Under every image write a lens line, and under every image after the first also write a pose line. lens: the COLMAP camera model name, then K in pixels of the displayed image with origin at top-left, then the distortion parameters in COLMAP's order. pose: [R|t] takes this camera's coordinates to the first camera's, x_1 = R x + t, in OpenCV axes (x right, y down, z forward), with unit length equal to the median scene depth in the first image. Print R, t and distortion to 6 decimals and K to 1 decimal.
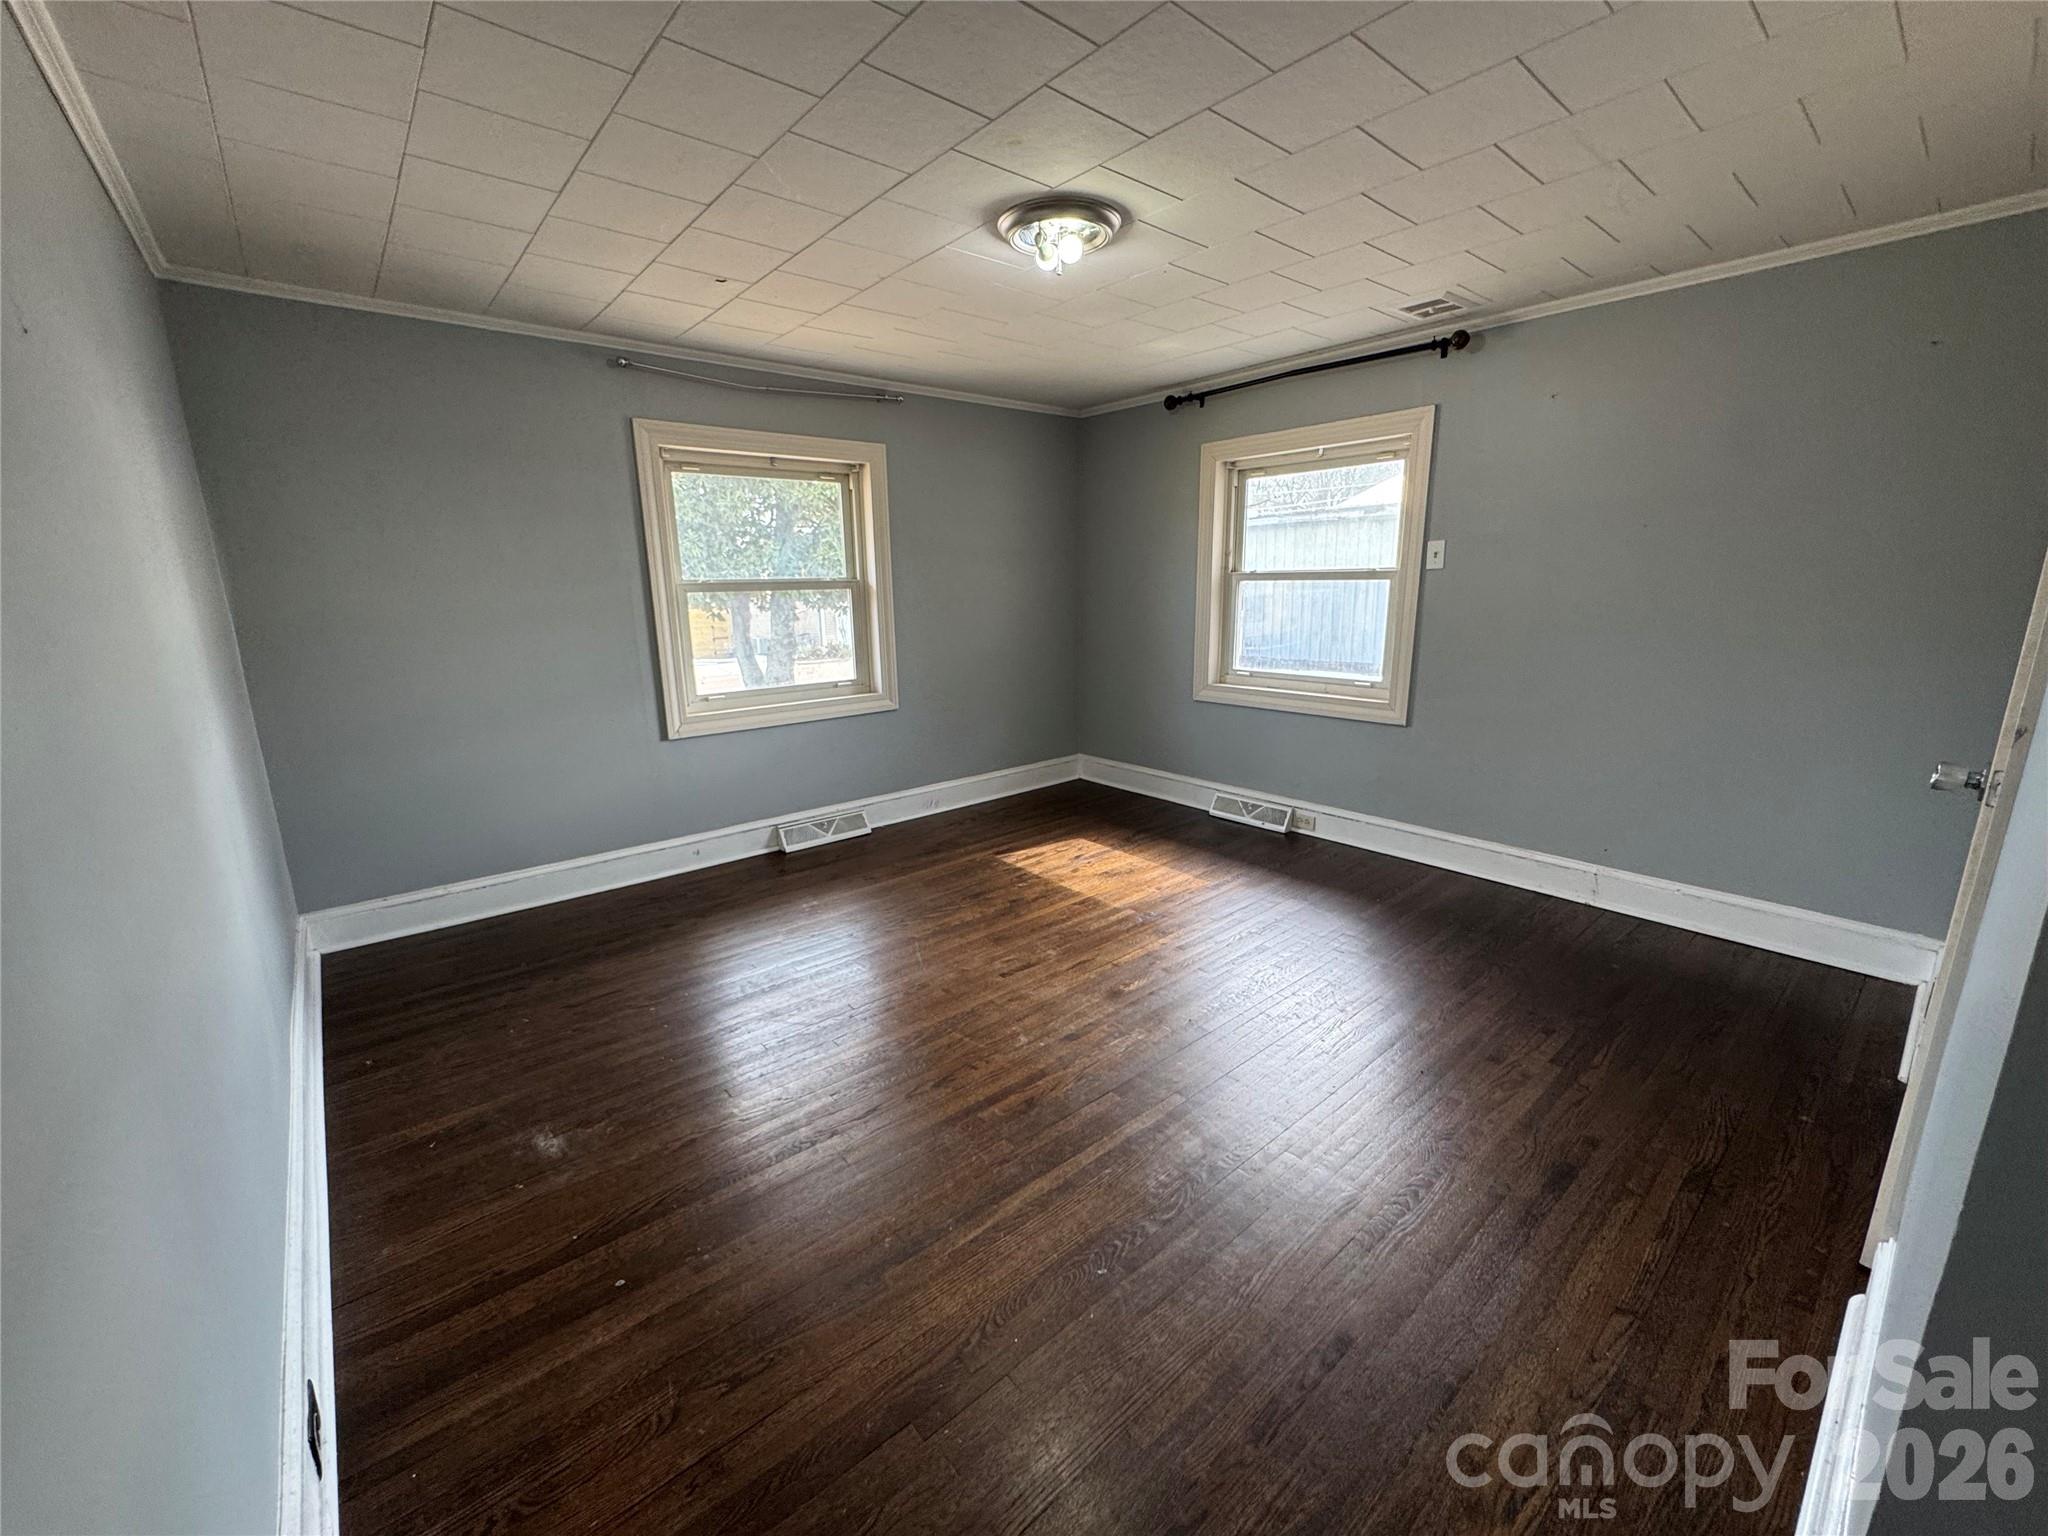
lens RADIAL K [[822.9, 0, 1022.7], [0, 822.9, 761.2], [0, 0, 1]] dist [0.000873, 0.000155]
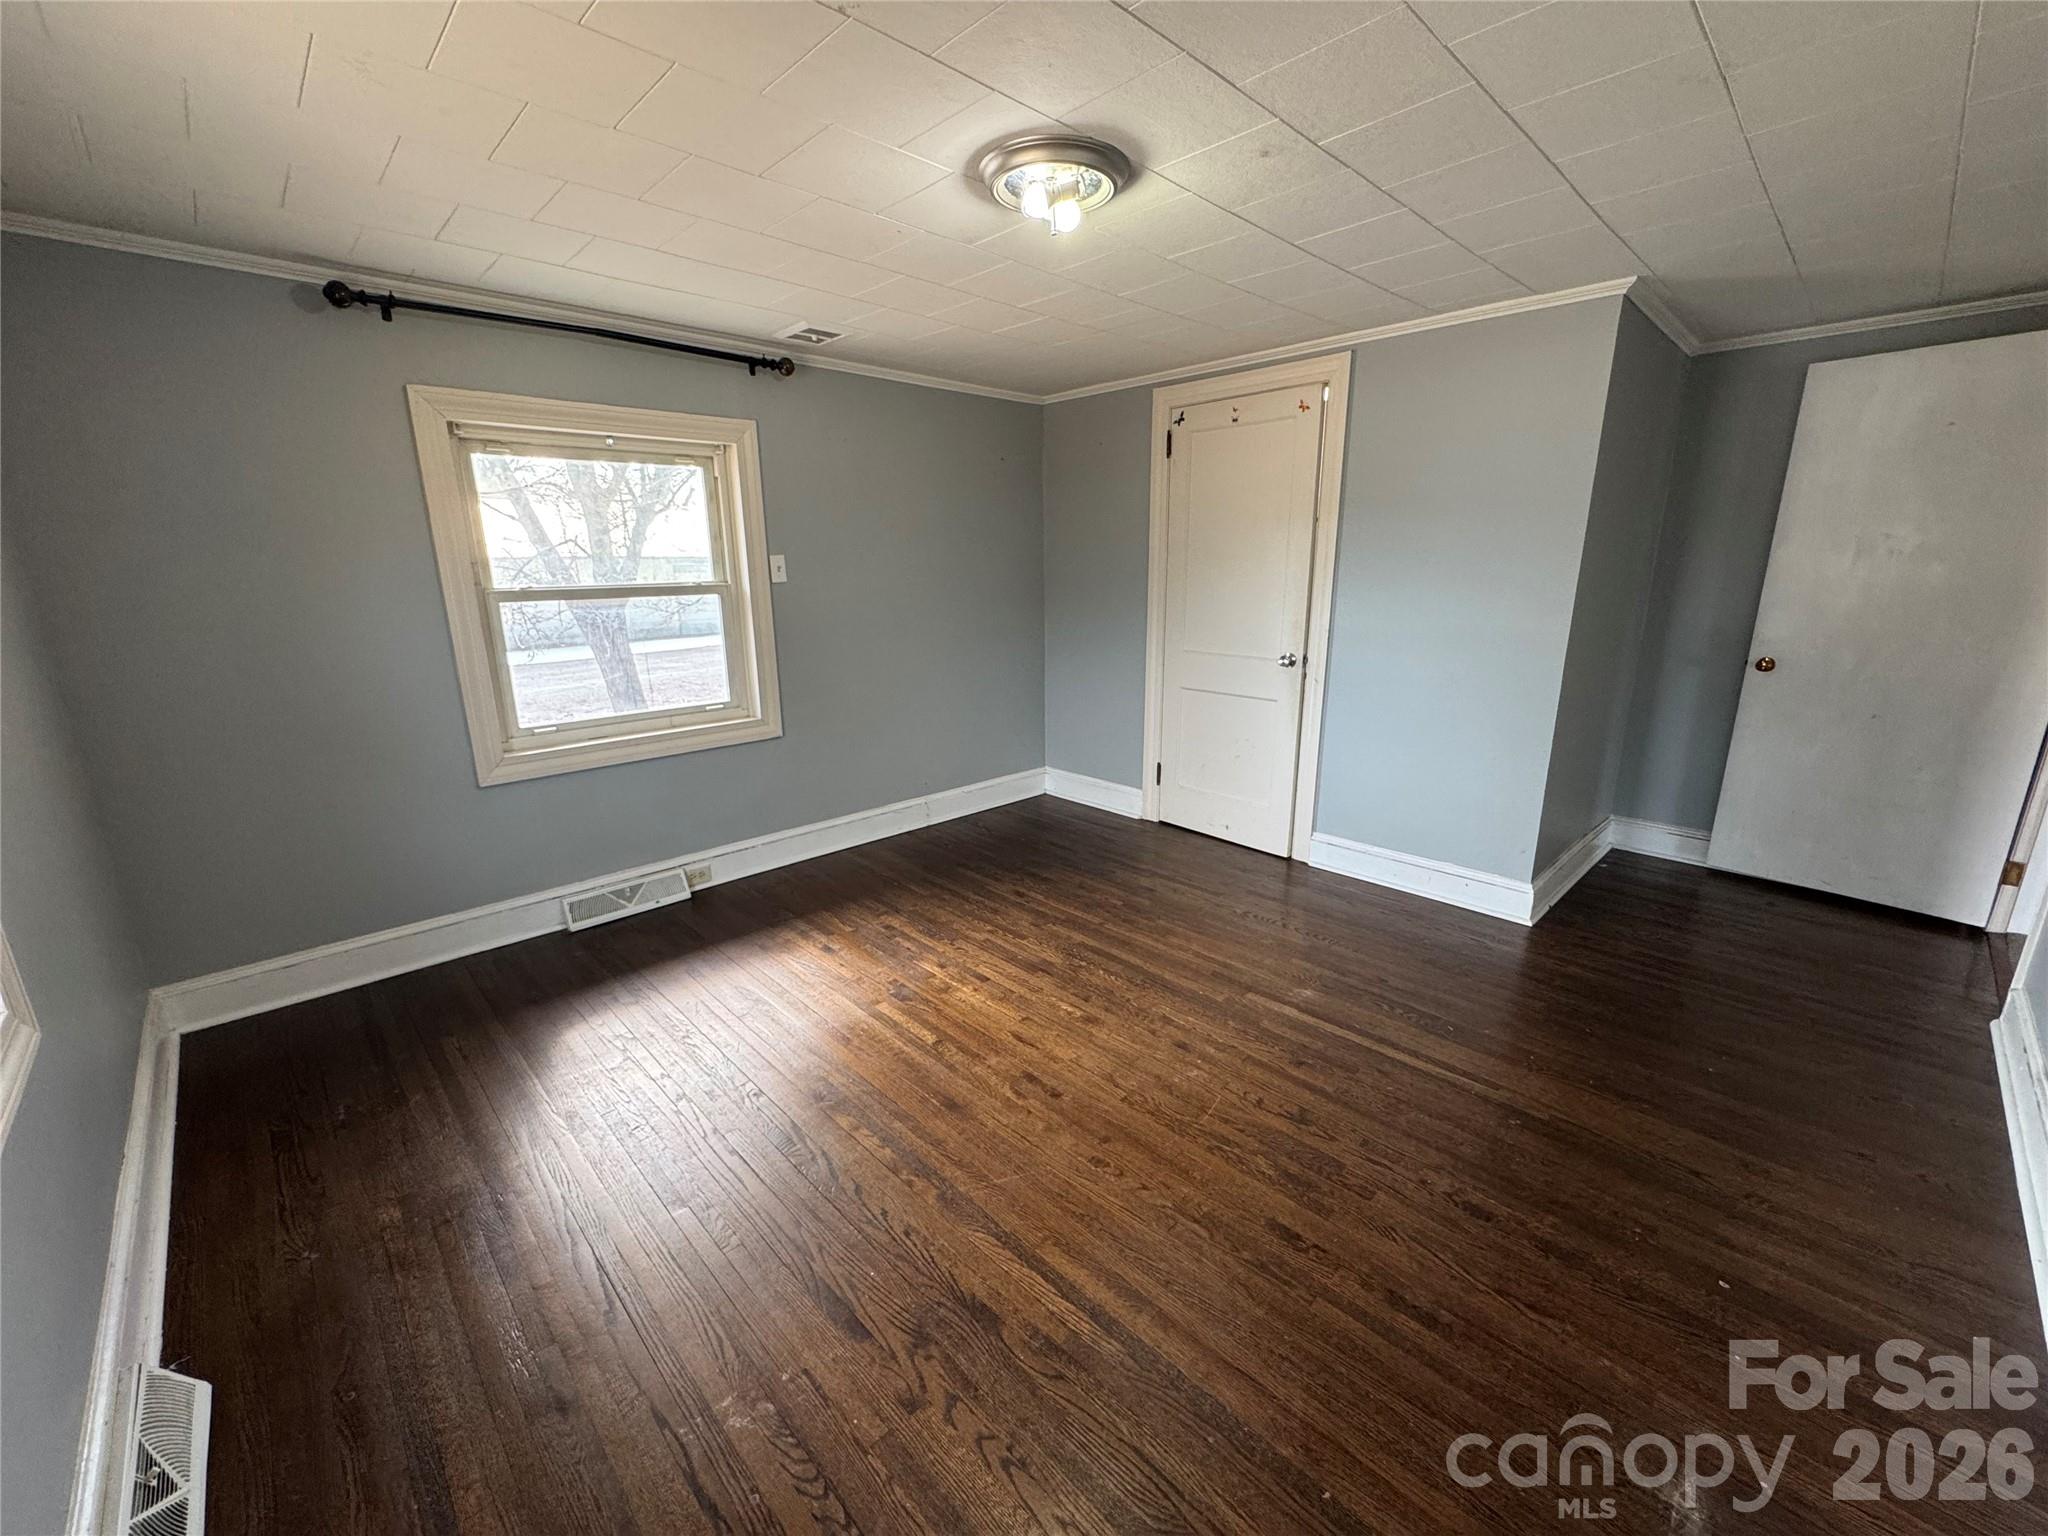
lens RADIAL K [[814.8, 0, 1020.9], [0, 814.8, 770.4], [0, 0, 1]] dist [-0.003259, 0.000017]
pose [[-0.059805, -0.234709, 0.970224, -0.577548], [0.230183, 0.942526, 0.242197, -0.191885], [-0.971308, 0.237814, -0.002342, 0.774205]]
